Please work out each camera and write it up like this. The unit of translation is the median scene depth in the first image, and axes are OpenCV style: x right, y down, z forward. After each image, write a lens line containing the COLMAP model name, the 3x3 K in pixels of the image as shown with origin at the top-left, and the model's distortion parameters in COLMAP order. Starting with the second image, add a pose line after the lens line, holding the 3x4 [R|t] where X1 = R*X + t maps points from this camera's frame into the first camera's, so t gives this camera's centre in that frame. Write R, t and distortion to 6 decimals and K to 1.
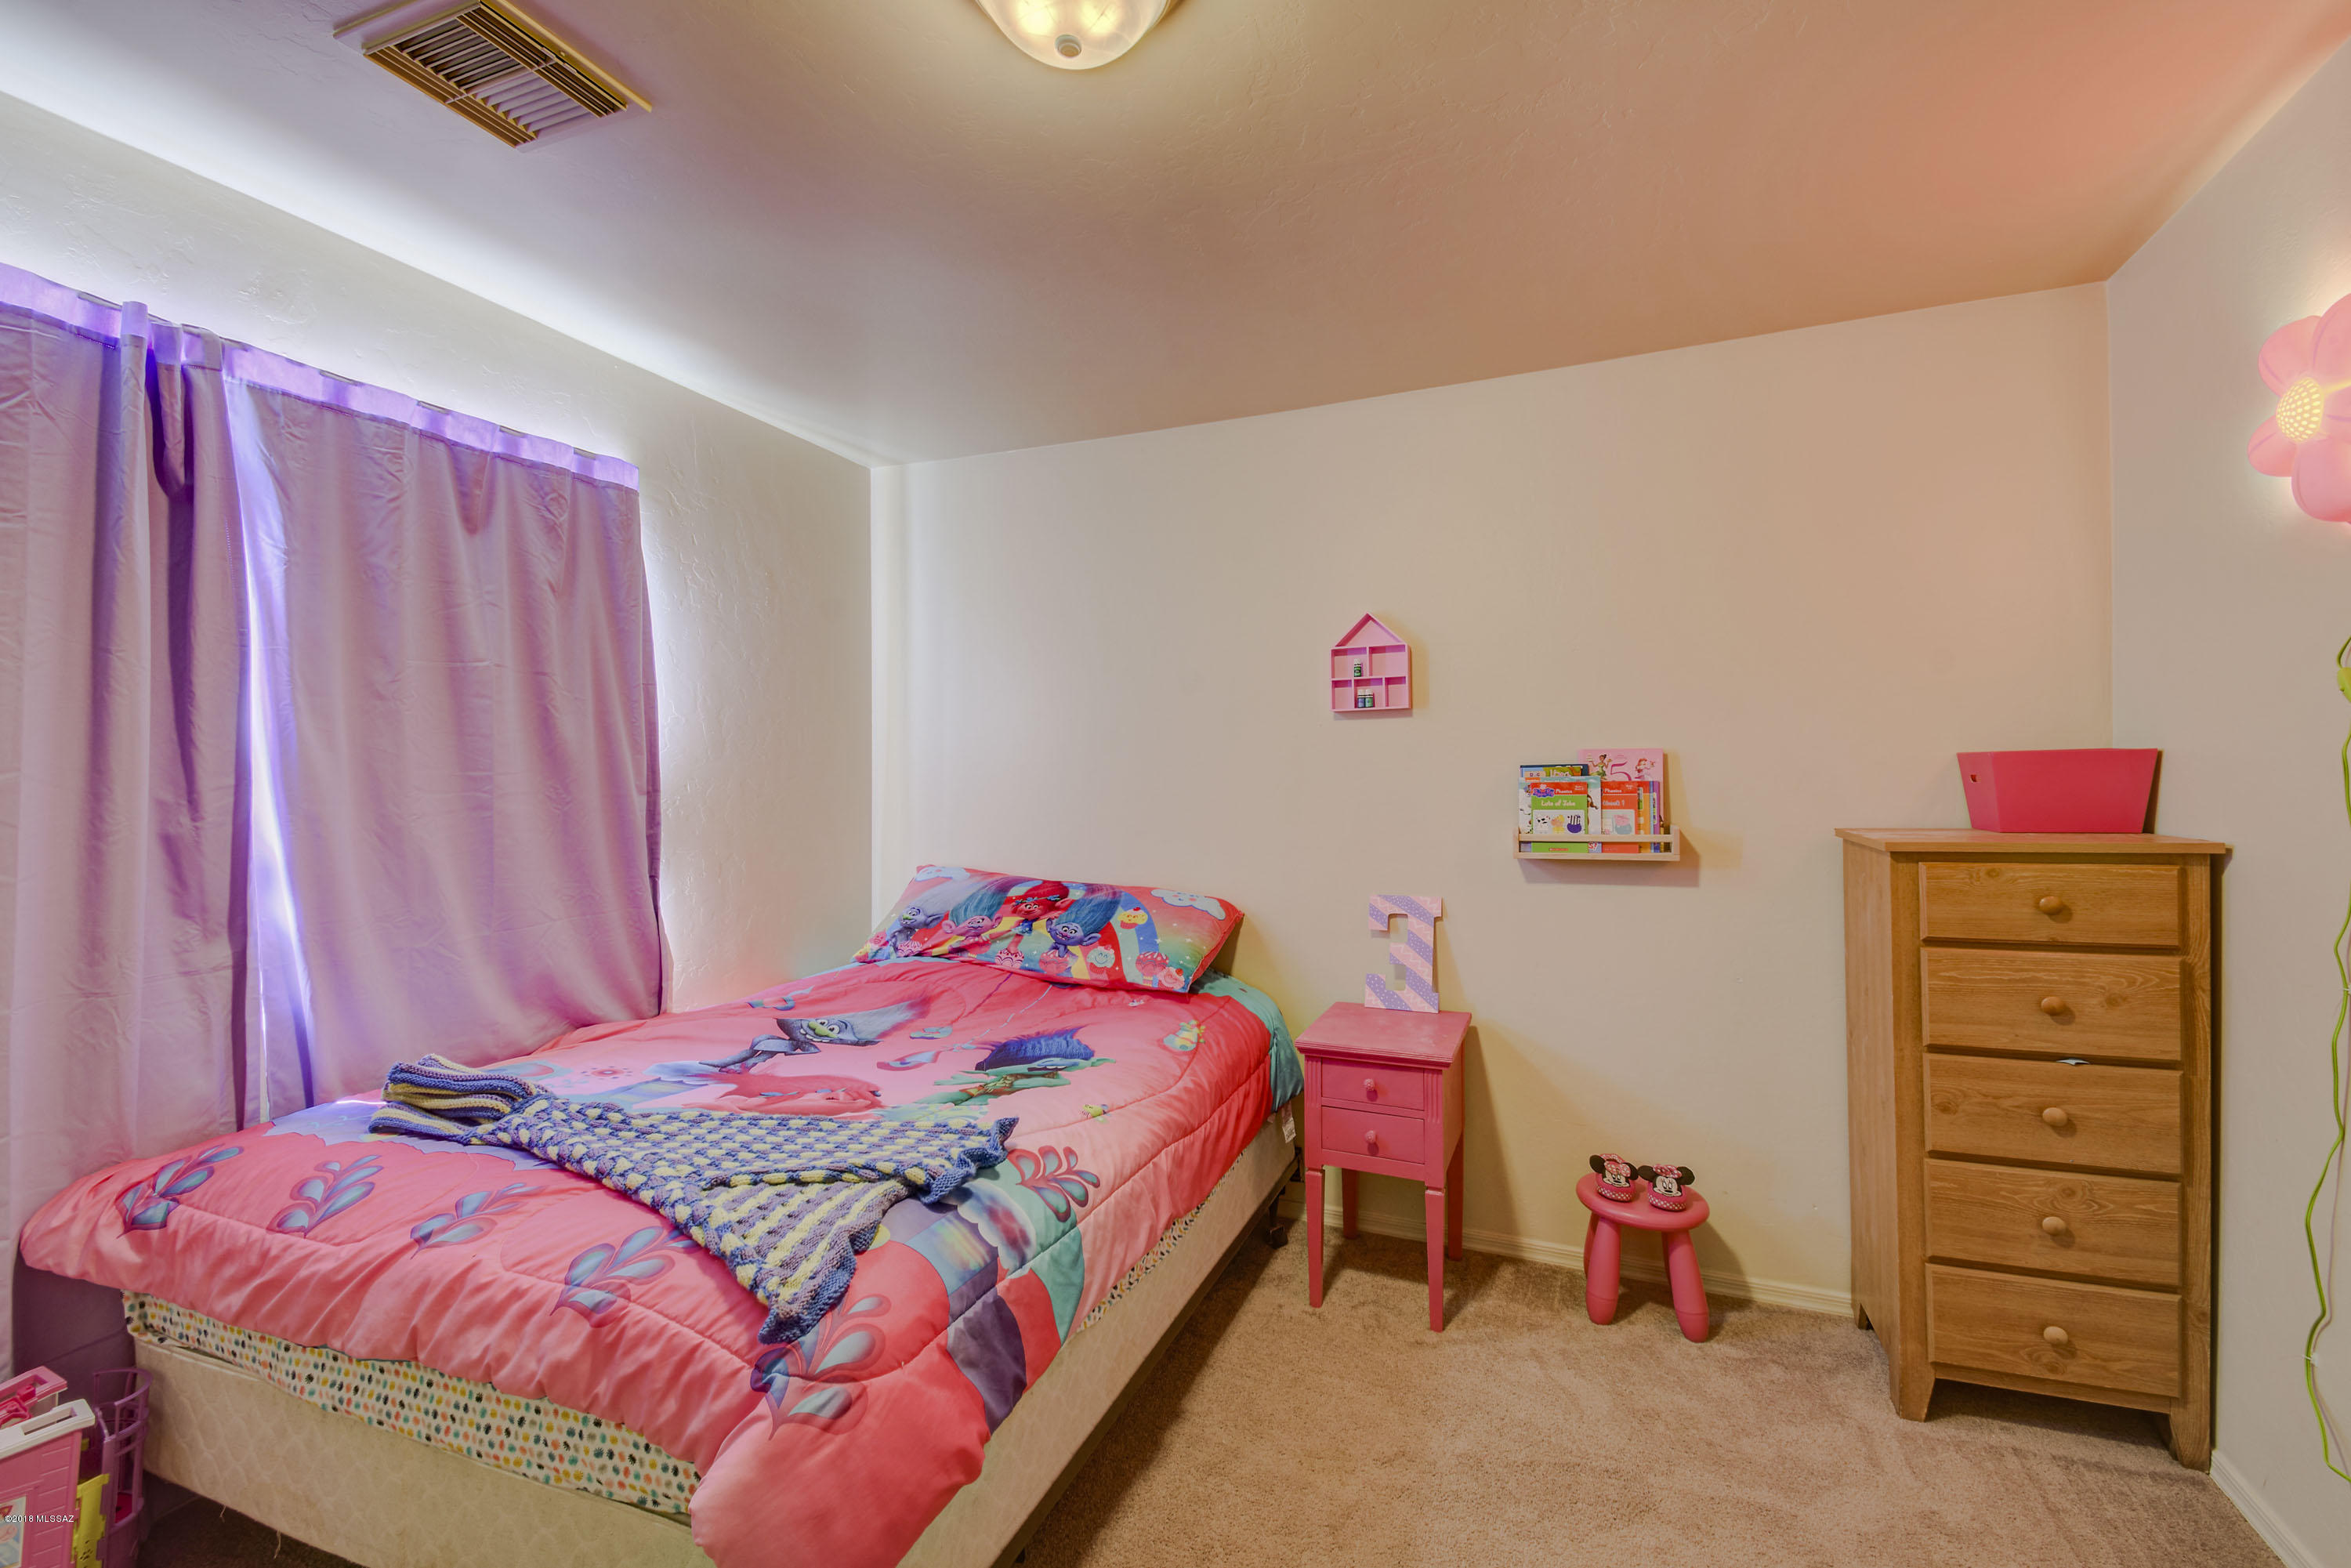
lens RADIAL K [[1037.6, 0, 1138.8], [0, 1037.6, 771.8], [0, 0, 1]] dist [0.050862, -0.041563]
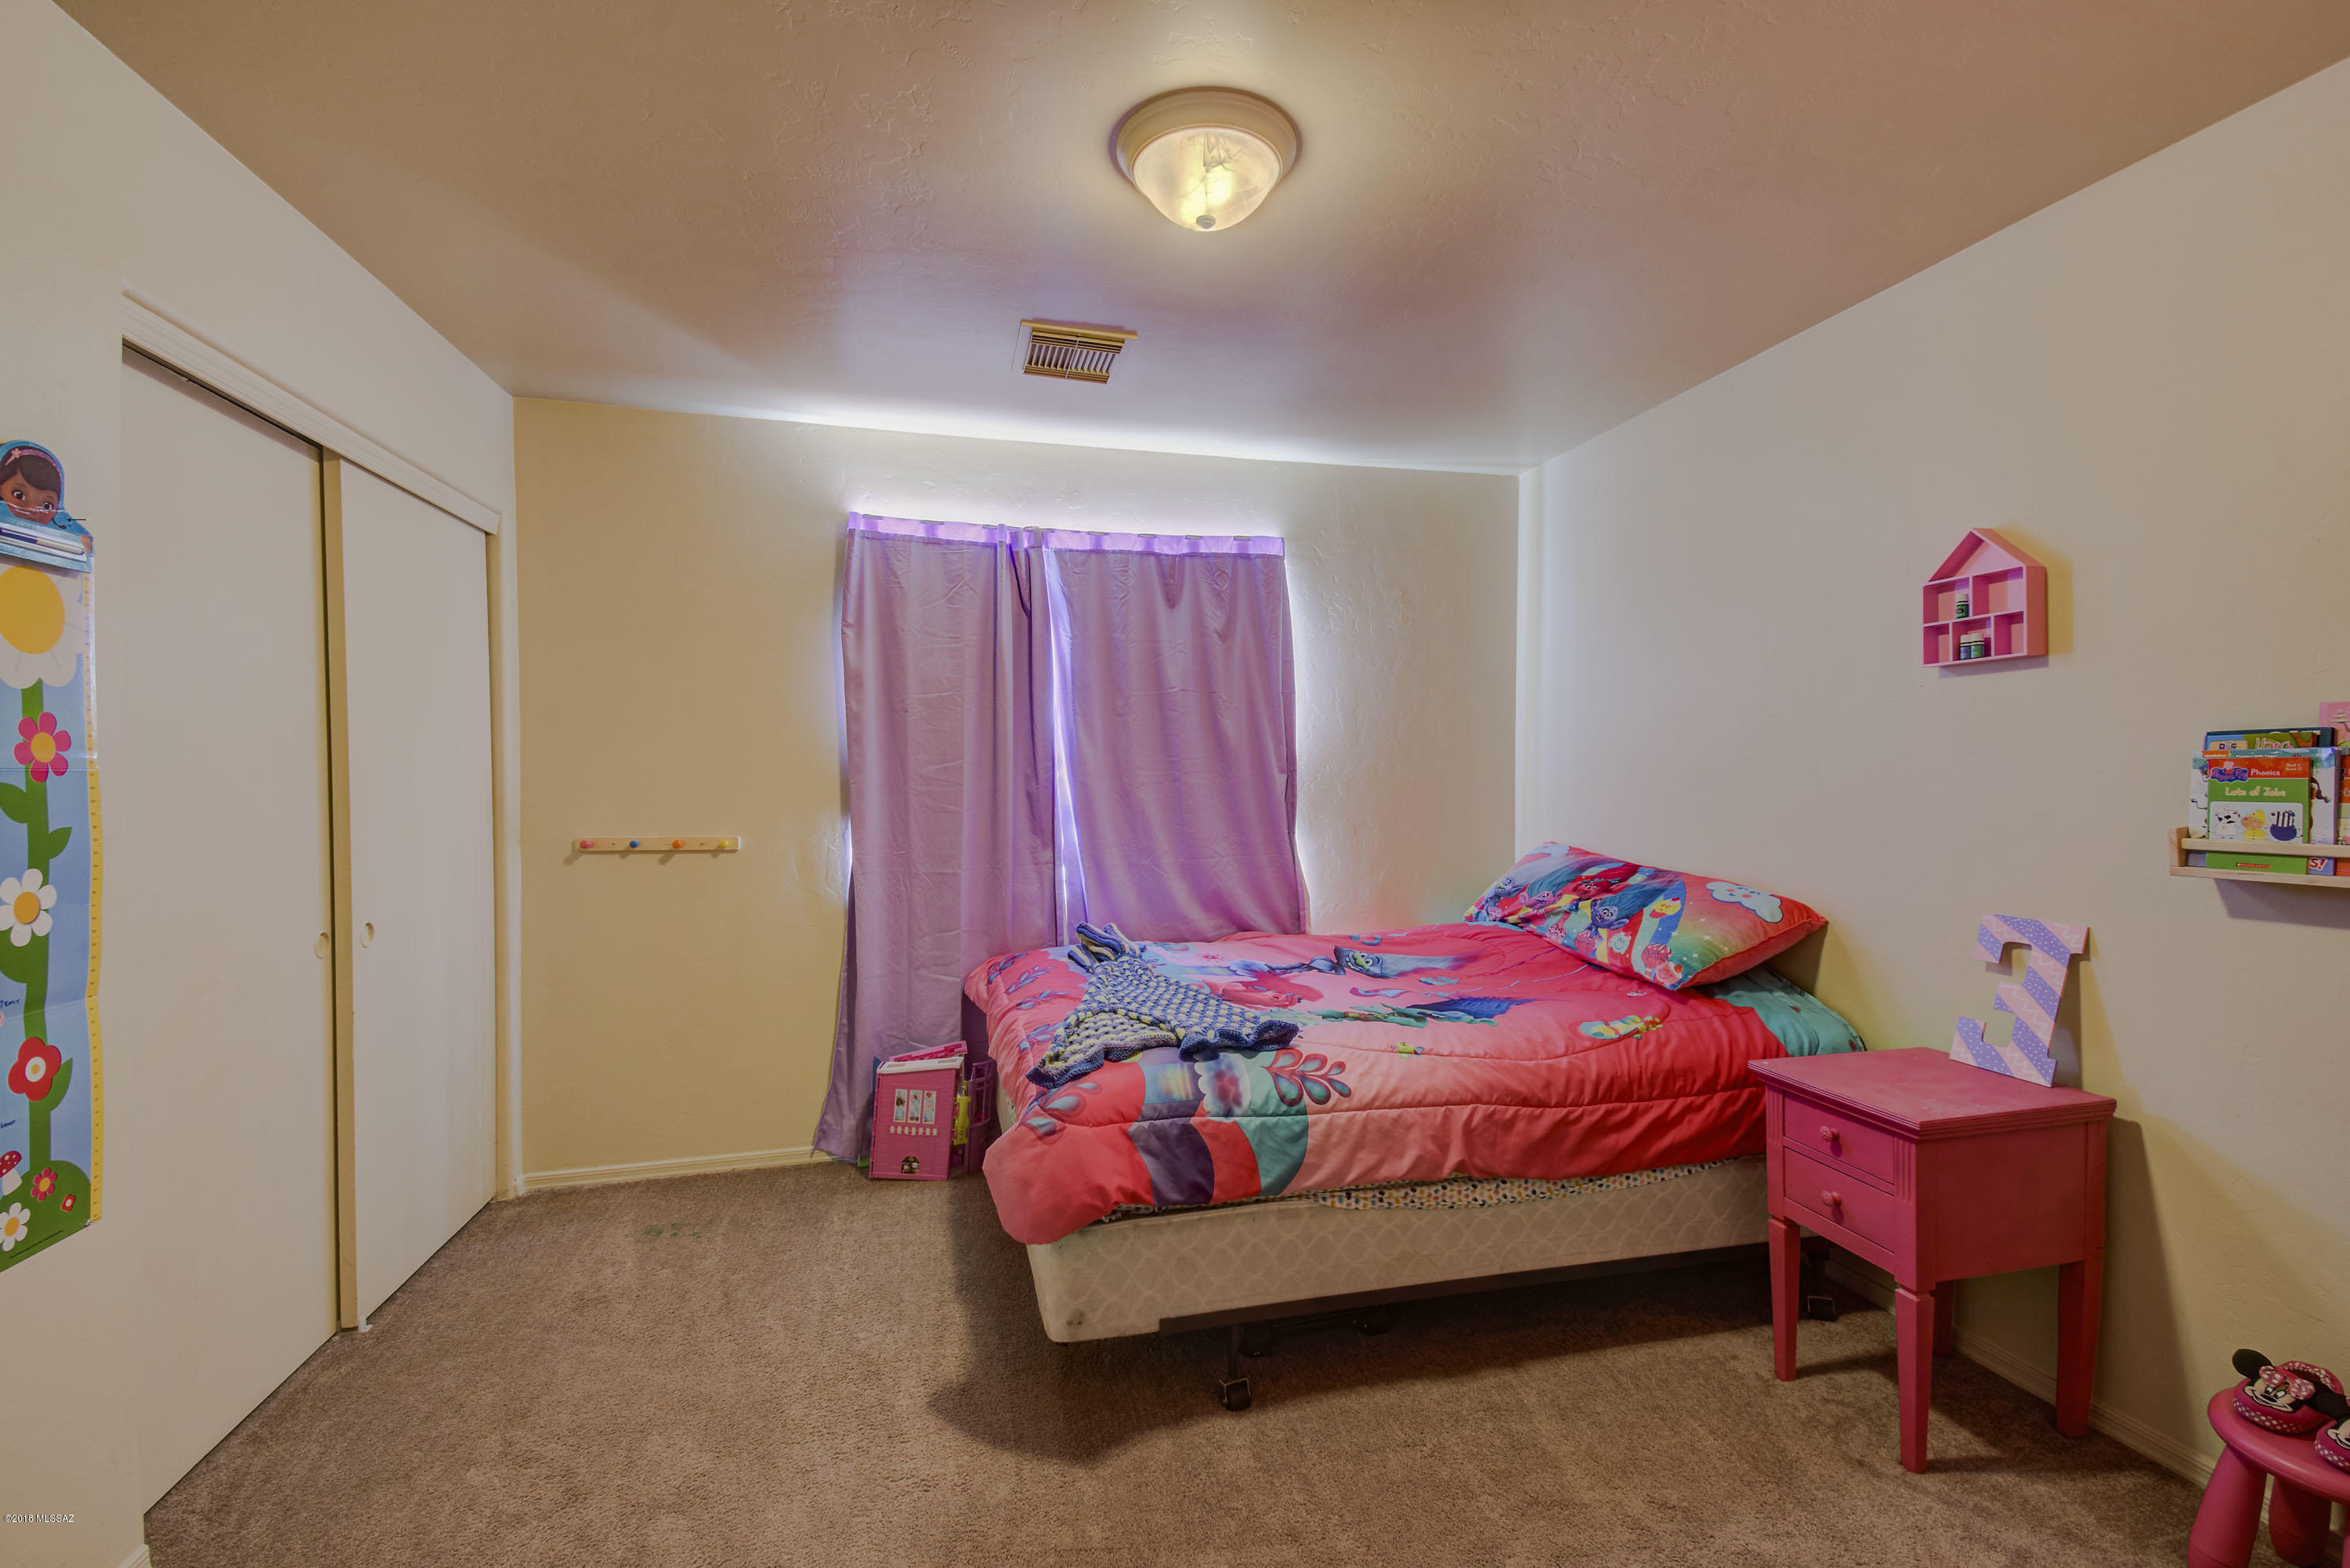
lens RADIAL K [[1038.6, 0, 1181.2], [0, 1038.6, 781.9], [0, 0, 1]] dist [0.003291, -0.001504]
pose [[0.537713, 0.008949, -0.843080, 0.634292], [0.008381, 0.999838, 0.015958, 0.010152], [0.843086, -0.015647, 0.537551, 0.149723]]
